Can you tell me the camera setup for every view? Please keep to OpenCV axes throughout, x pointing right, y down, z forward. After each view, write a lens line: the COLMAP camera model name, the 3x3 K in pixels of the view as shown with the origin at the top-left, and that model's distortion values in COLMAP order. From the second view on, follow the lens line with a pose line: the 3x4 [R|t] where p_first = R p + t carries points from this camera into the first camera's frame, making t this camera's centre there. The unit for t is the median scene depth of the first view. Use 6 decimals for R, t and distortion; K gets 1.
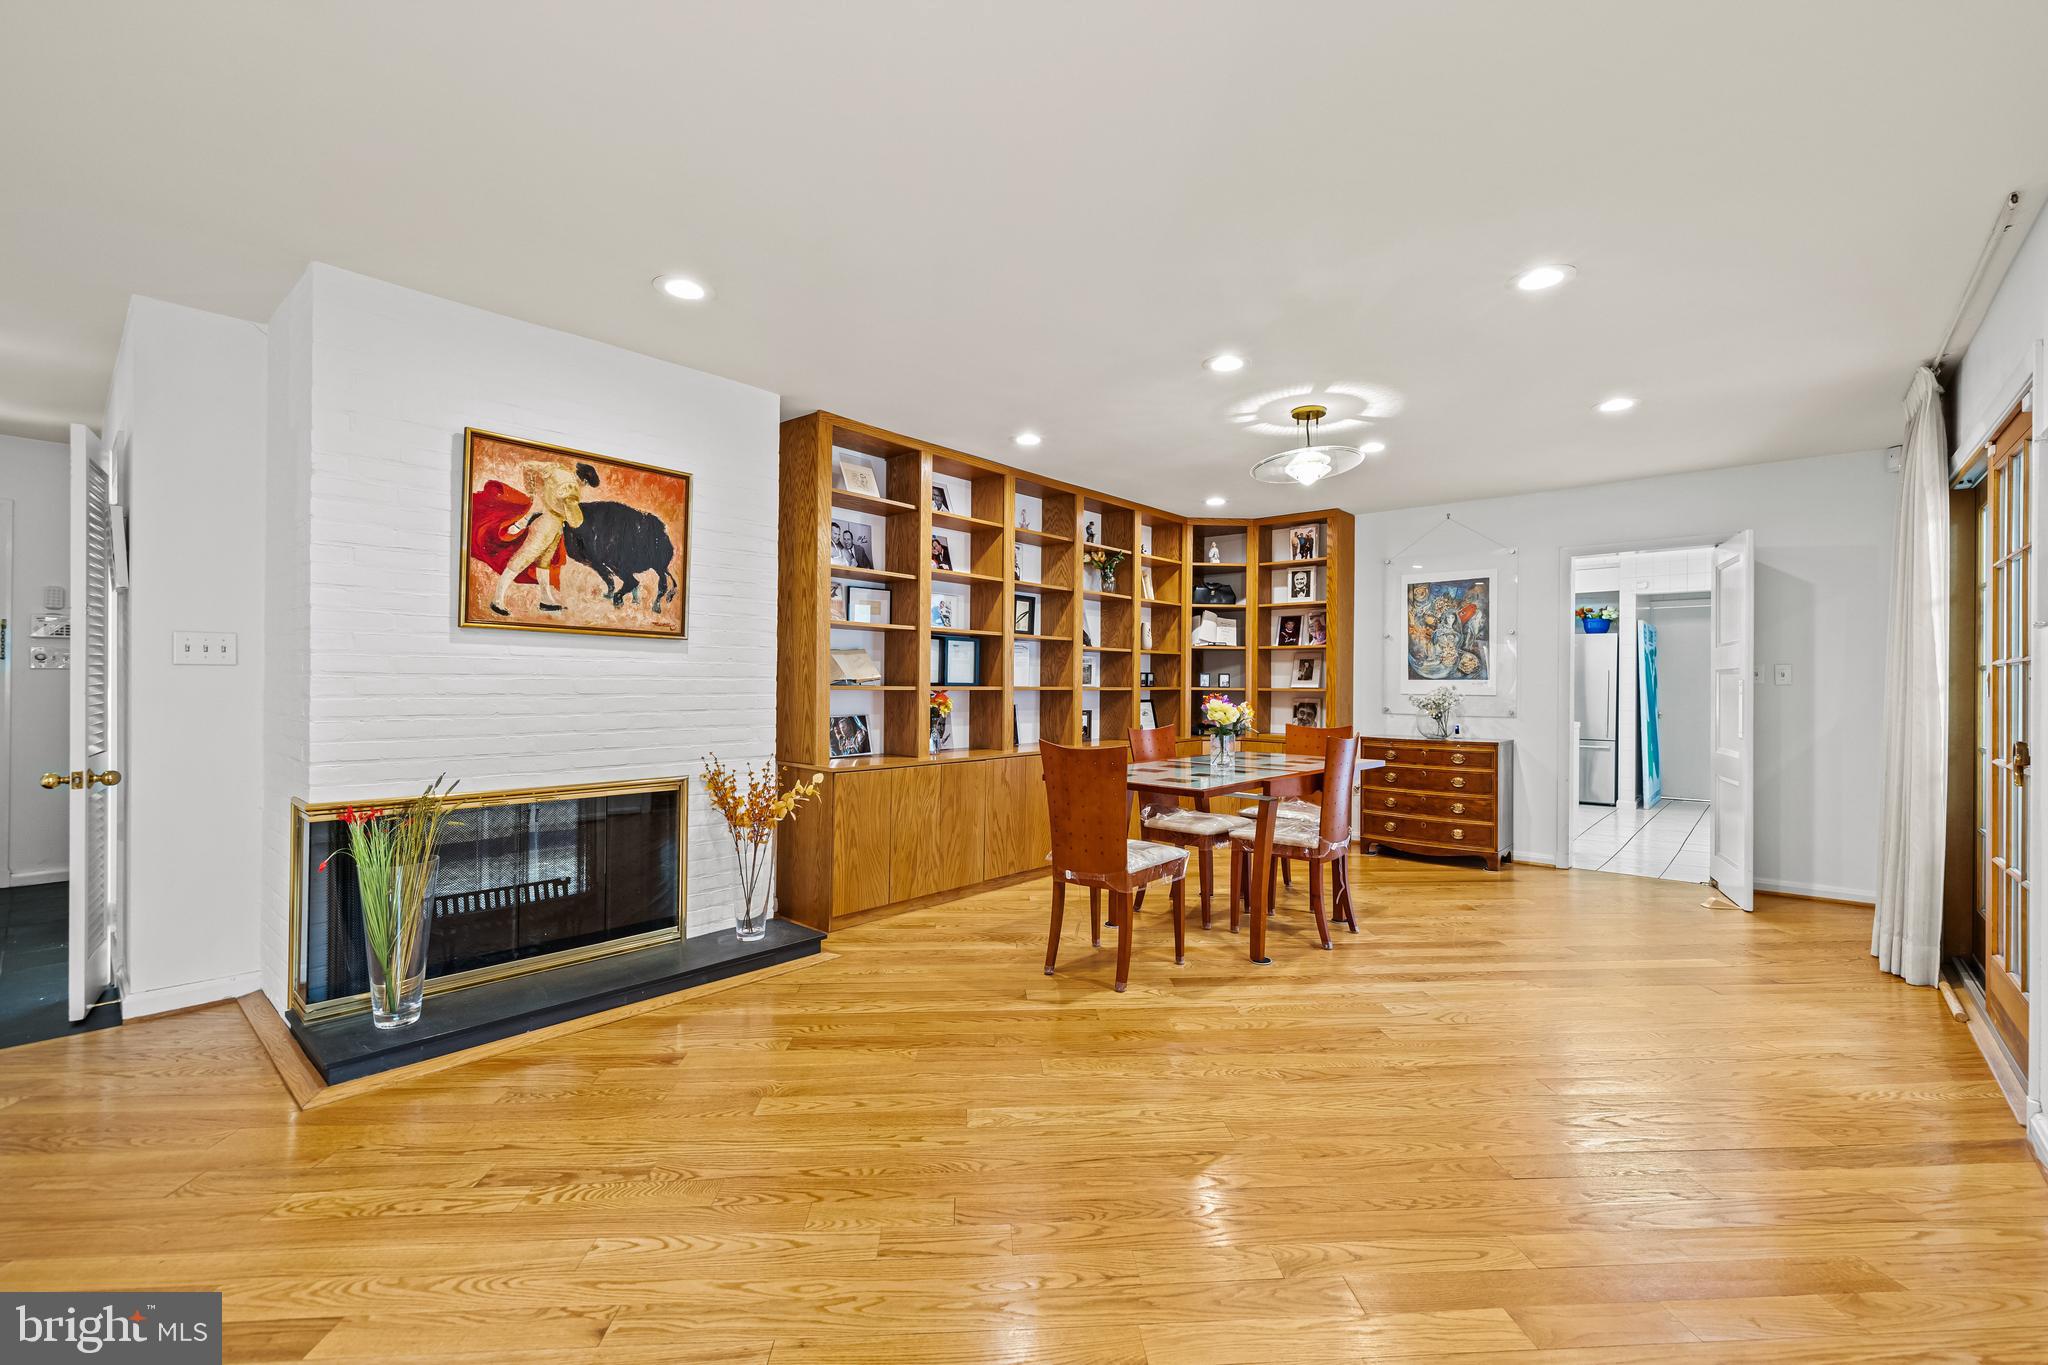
lens RADIAL K [[867.3, 0, 1022.4], [0, 867.3, 680.5], [0, 0, 1]] dist [0.000316, 0.001459]
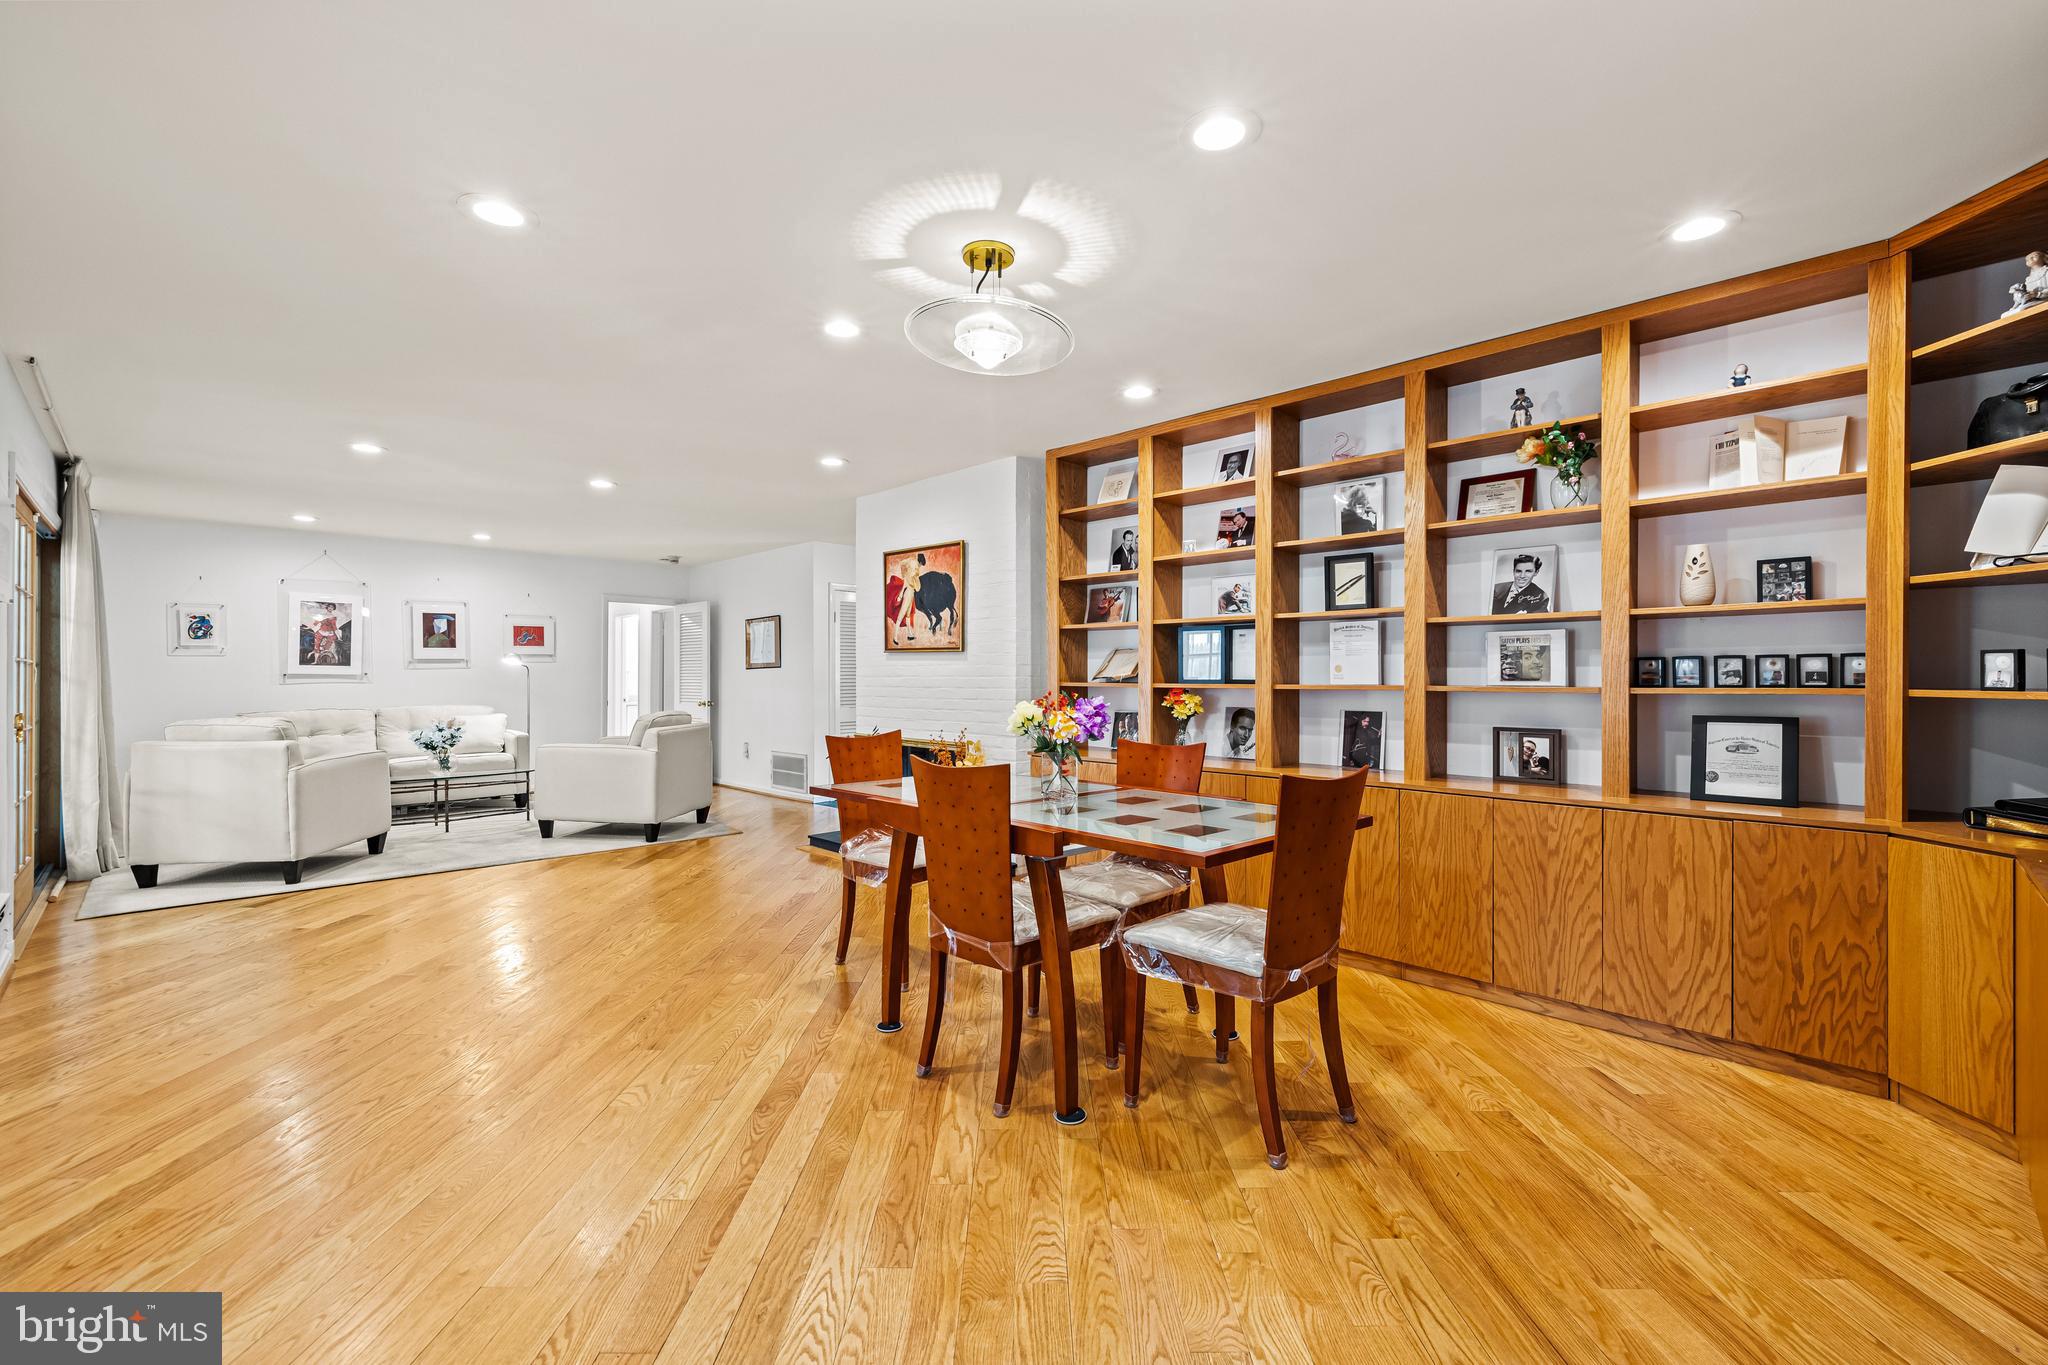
lens RADIAL K [[867.3, 0, 1036.1], [0, 867.3, 675.7], [0, 0, 1]] dist [0.000316, 0.001459]
pose [[-0.062324, -0.008939, -0.998016, 0.674891], [0.001570, 0.999958, -0.009055, 0.005176], [0.998055, -0.002131, -0.062307, 0.751826]]
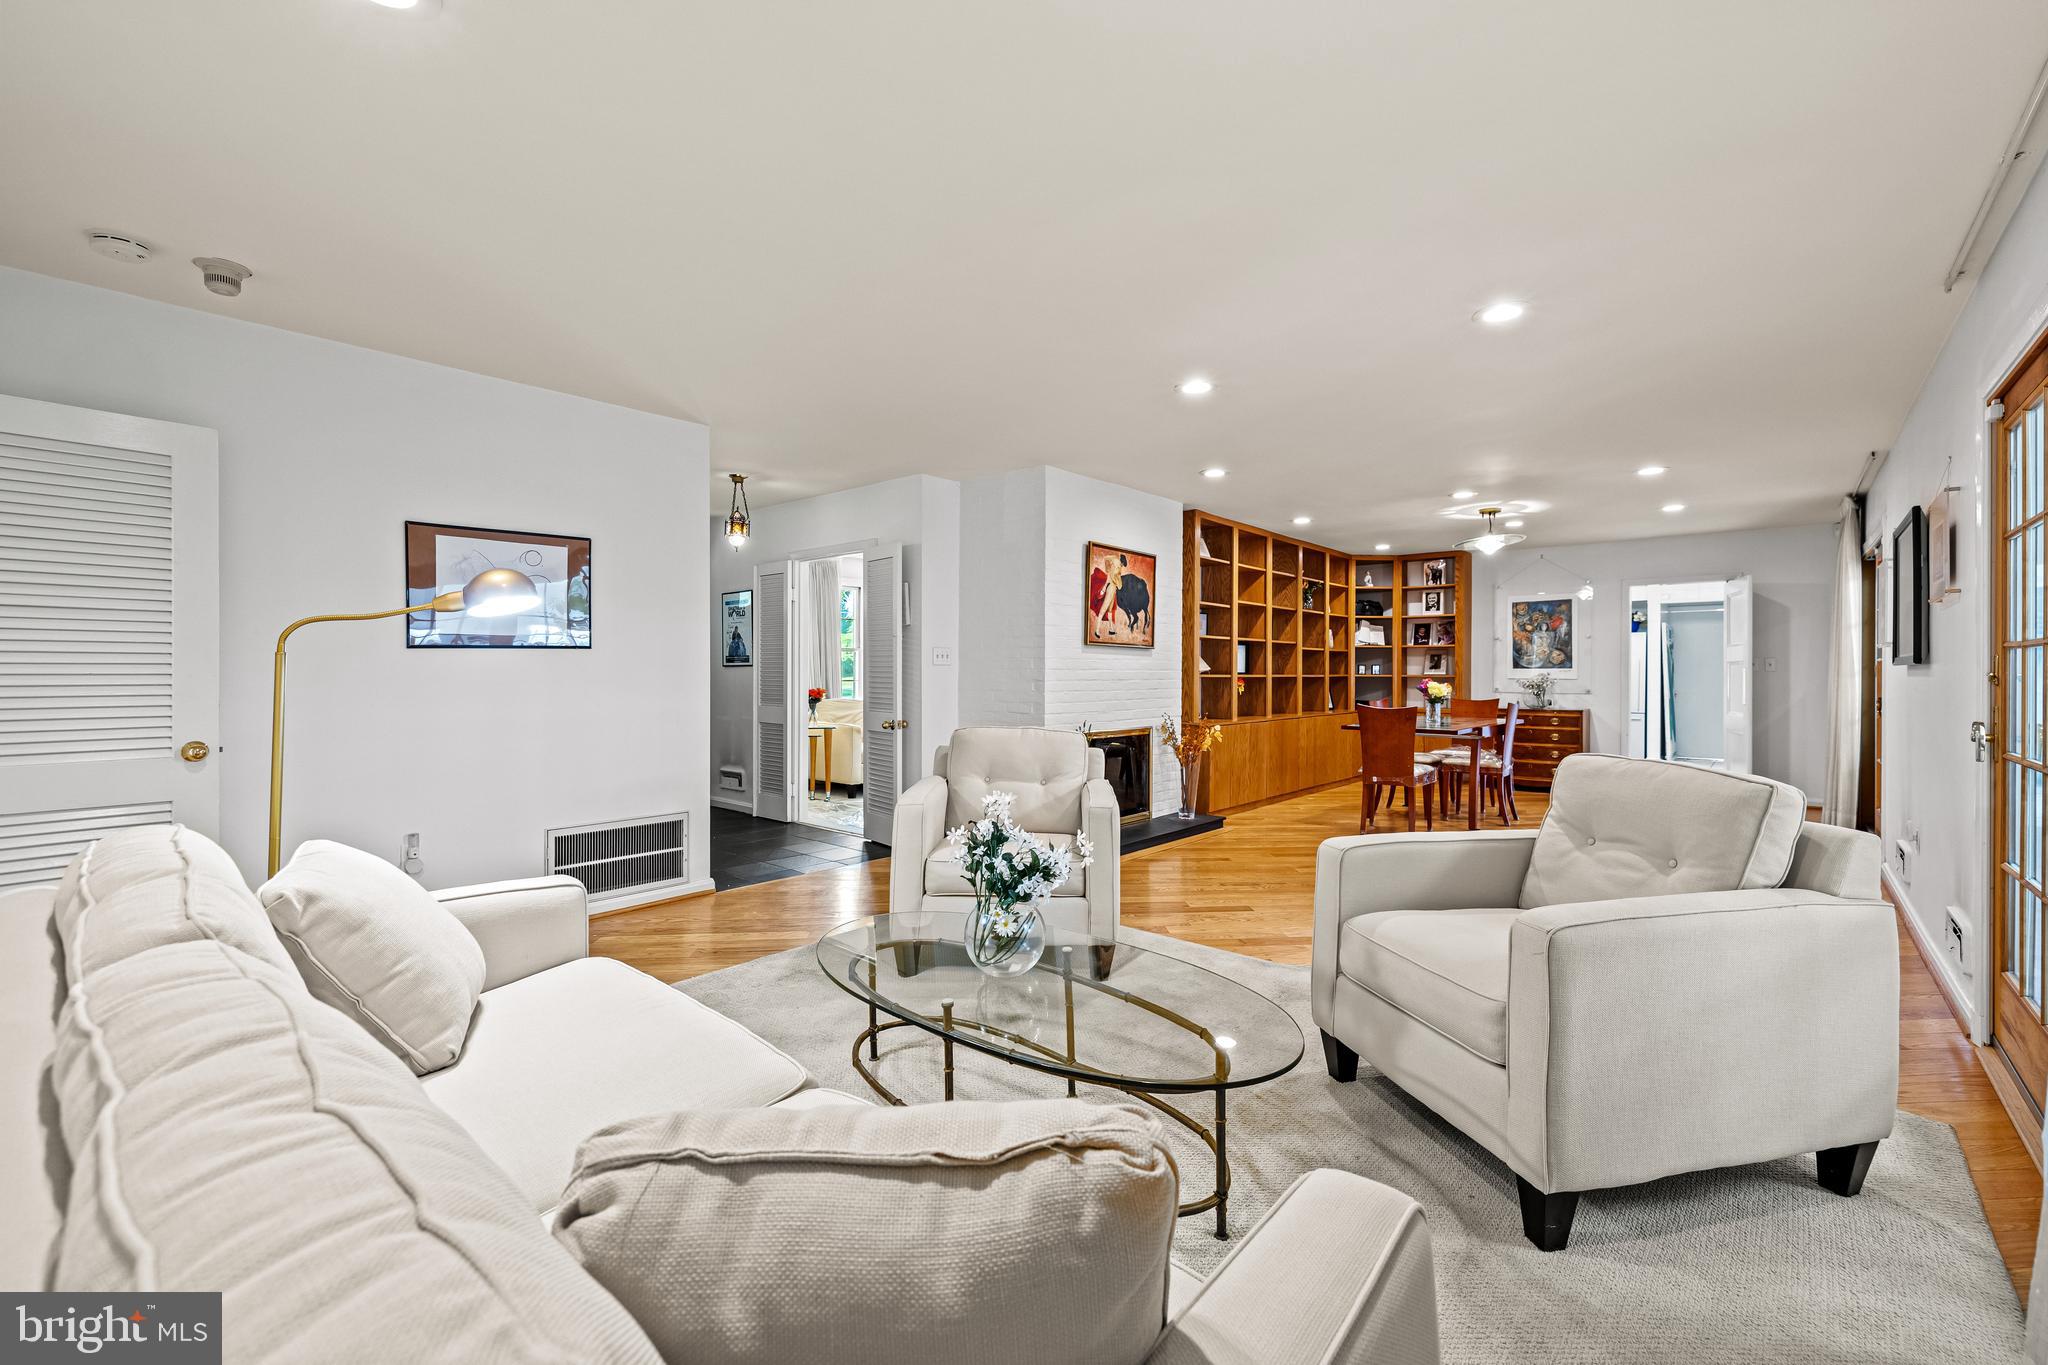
lens RADIAL K [[867.3, 0, 1018.0], [0, 867.3, 671.8], [0, 0, 1]] dist [0.000316, 0.001459]
pose [[0.999962, -0.005360, 0.006901, -0.416657], [0.005341, 0.999982, 0.002790, -0.004230], [-0.006916, -0.002753, 0.999972, -0.472396]]
